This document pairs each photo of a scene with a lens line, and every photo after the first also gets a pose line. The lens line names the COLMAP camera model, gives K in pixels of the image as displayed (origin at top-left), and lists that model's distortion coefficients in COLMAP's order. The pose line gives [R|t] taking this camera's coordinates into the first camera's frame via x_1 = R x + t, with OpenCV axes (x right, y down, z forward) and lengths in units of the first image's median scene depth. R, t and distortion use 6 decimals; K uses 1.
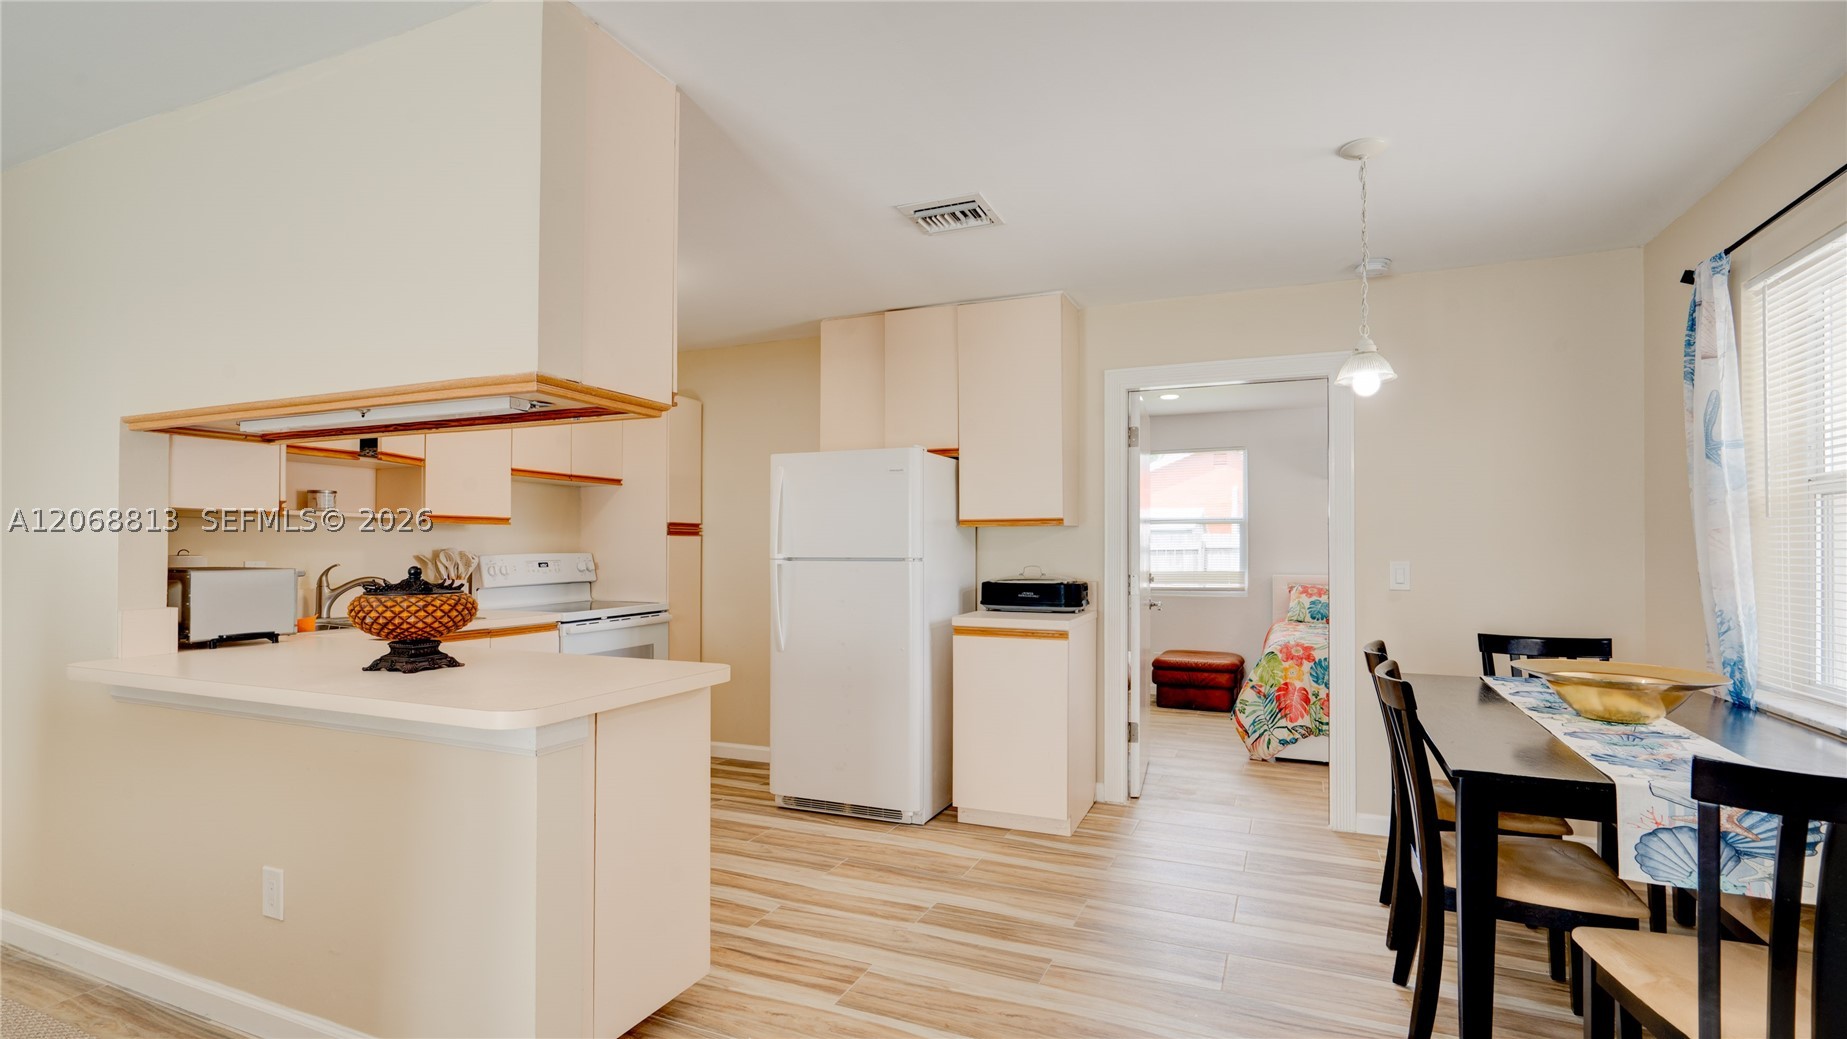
lens RADIAL K [[863.8, 0, 904.9], [0, 863.8, 530.6], [0, 0, 1]] dist [-0.003193, 0.002854]
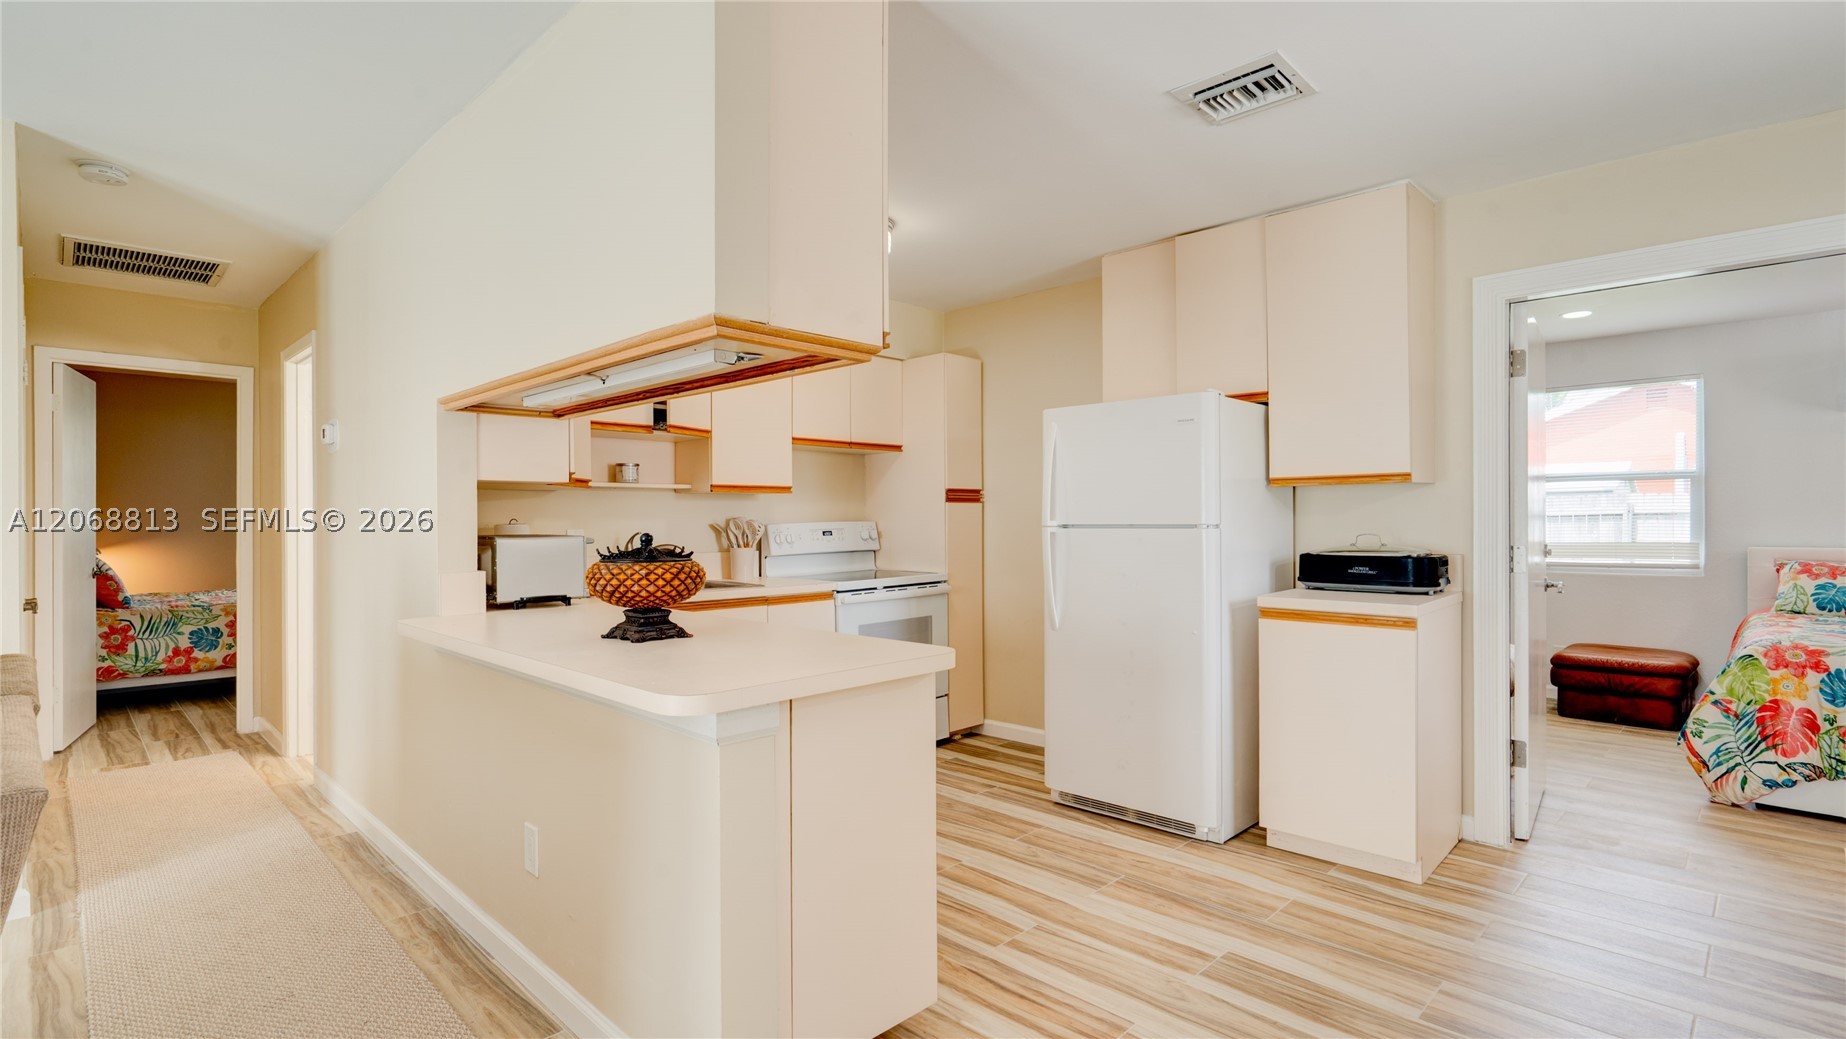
lens RADIAL K [[863.4, 0, 923.4], [0, 863.4, 515.2], [0, 0, 1]] dist [-0.003193, 0.002854]
pose [[0.938096, -0.007271, -0.346300, 0.040531], [0.013180, 0.999805, 0.014712, 0.006737], [0.346125, -0.018365, 0.938008, 0.120288]]
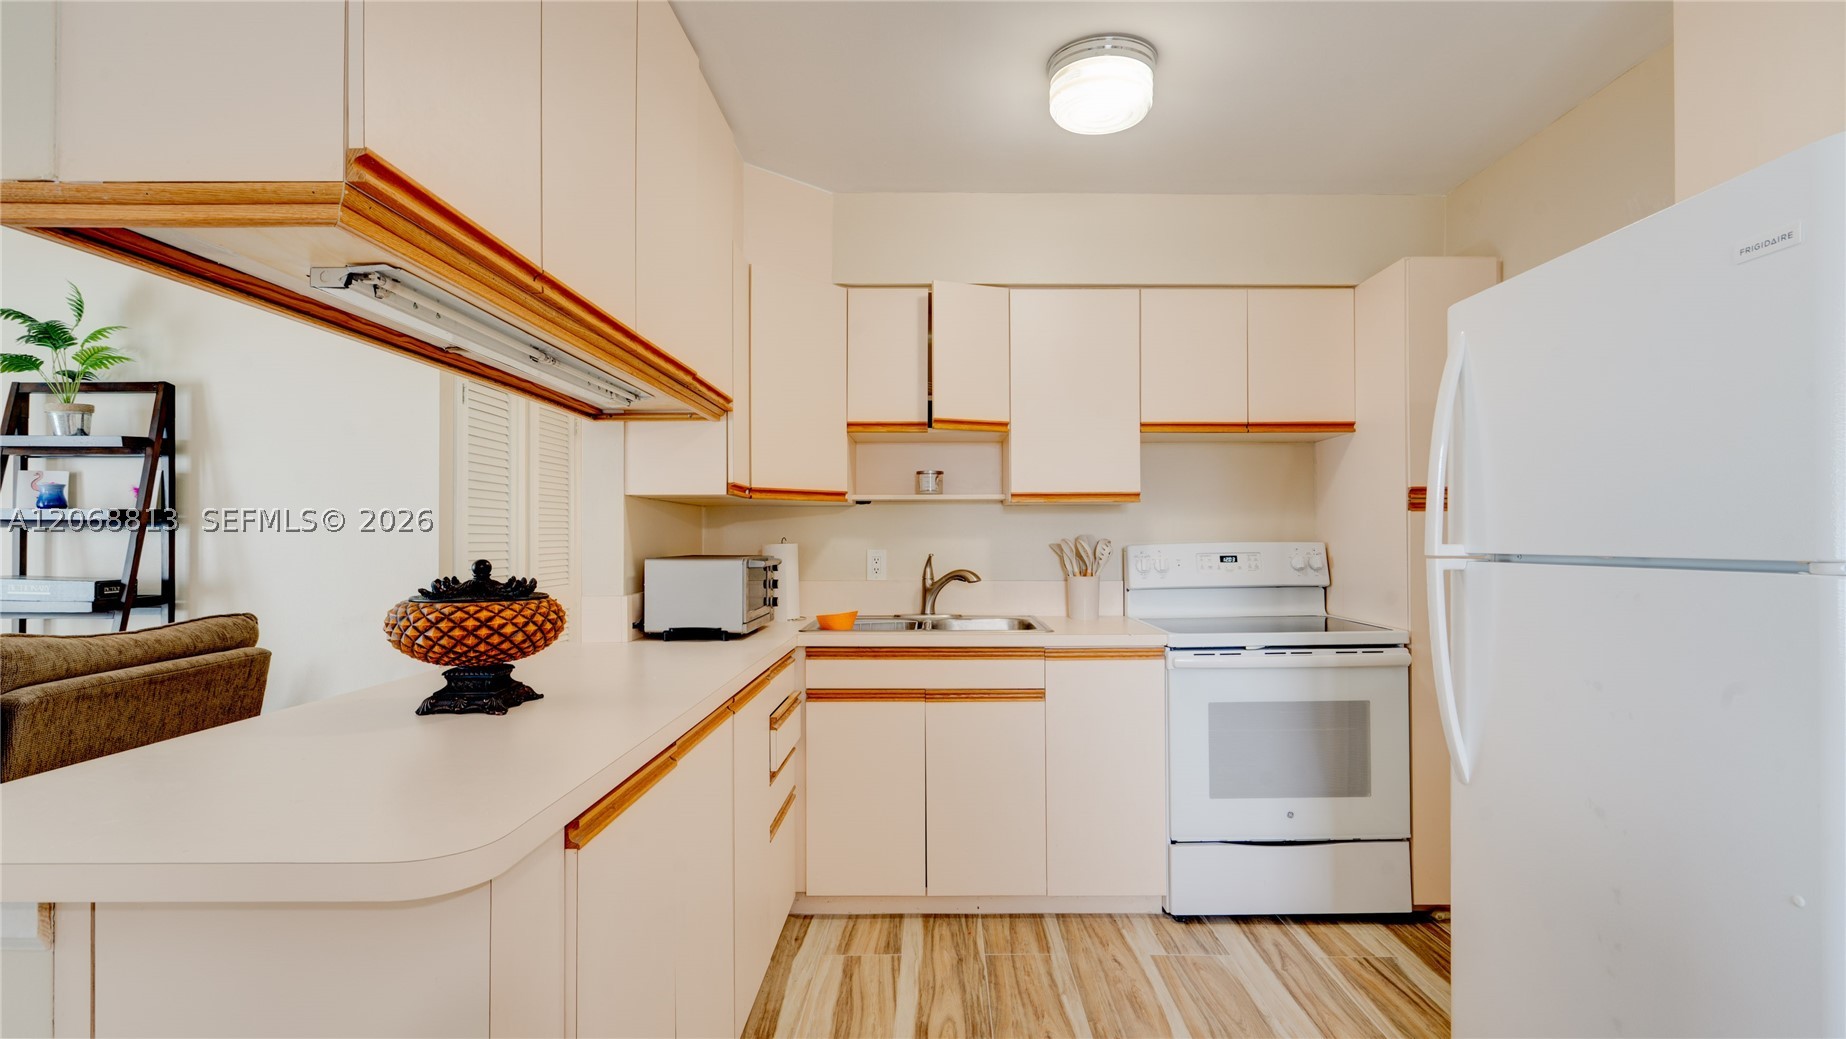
lens RADIAL K [[863.4, 0, 947.3], [0, 863.4, 526.2], [0, 0, 1]] dist [-0.003193, 0.002854]
pose [[0.411923, -0.013720, -0.911115, 0.141034], [0.021423, 0.999756, -0.005370, 0.015280], [0.910967, -0.017306, 0.412116, 0.628071]]
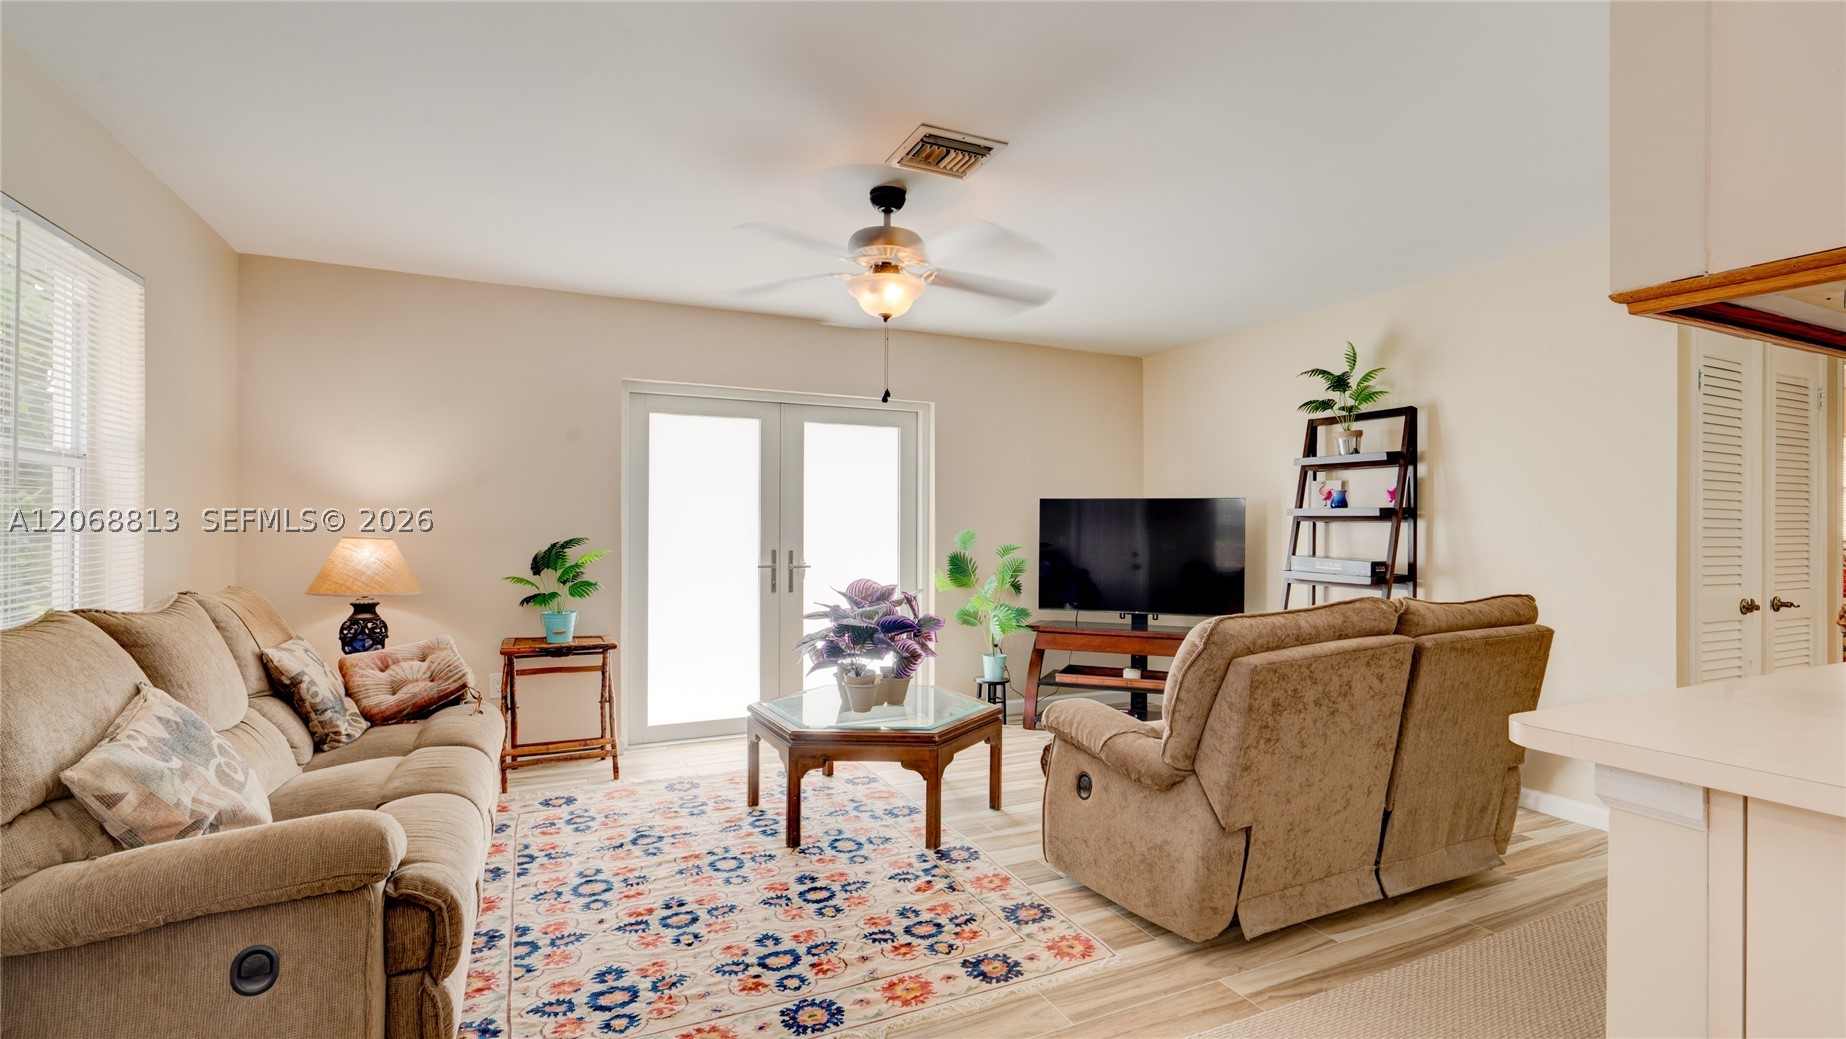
lens RADIAL K [[863.4, 0, 937.9], [0, 863.4, 519.7], [0, 0, 1]] dist [-0.003193, 0.002854]
pose [[-0.644855, -0.011452, -0.764220, 0.252052], [0.009789, 0.999682, -0.023241, 0.012291], [0.764243, -0.022469, -0.644537, 0.513792]]
